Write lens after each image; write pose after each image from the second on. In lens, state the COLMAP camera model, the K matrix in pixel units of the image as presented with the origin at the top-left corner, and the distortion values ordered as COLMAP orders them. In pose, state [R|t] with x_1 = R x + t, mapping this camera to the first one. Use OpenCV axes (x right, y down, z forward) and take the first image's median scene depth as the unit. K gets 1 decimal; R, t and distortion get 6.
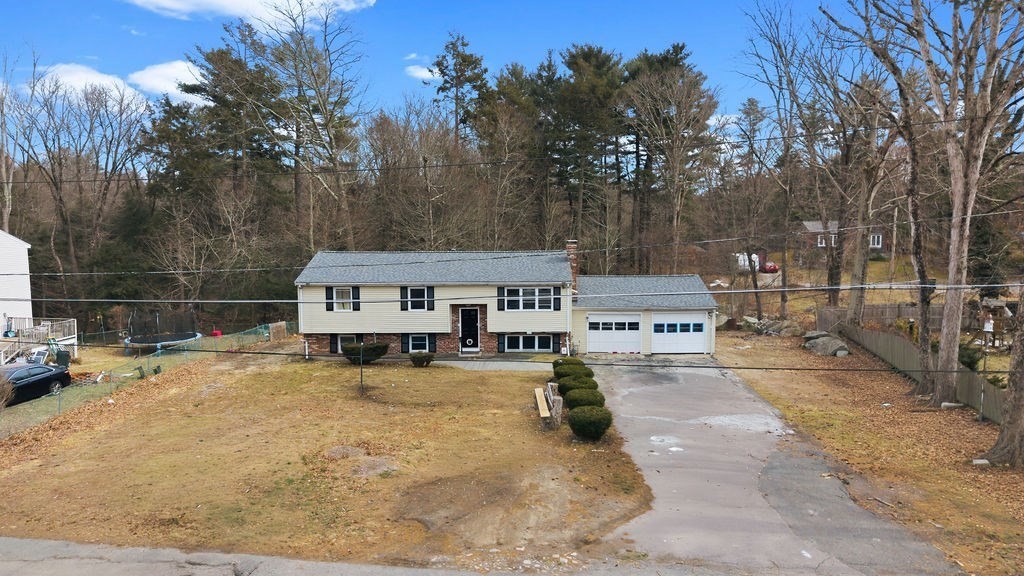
lens RADIAL K [[694.3, 0, 521.6], [0, 694.3, 292.7], [0, 0, 1]] dist [0.000049, -0.008055]
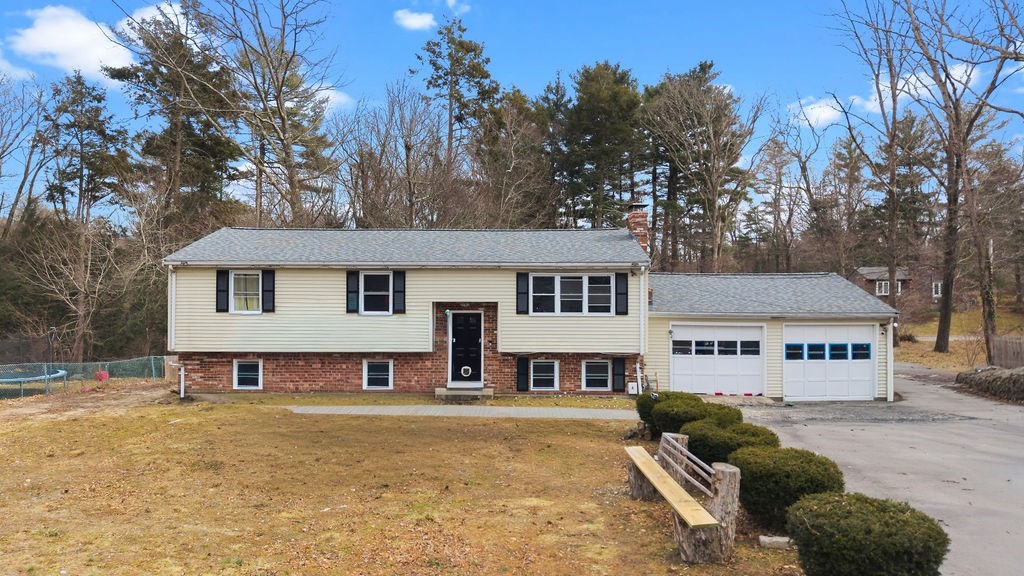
lens RADIAL K [[694.3, 0, 501.6], [0, 694.3, 287.9], [0, 0, 1]] dist [0.000049, -0.008055]
pose [[0.999824, 0.006667, -0.017527, -0.036326], [-0.008636, 0.993355, -0.114767, 0.068266], [0.016646, 0.114899, 0.993238, 0.426389]]
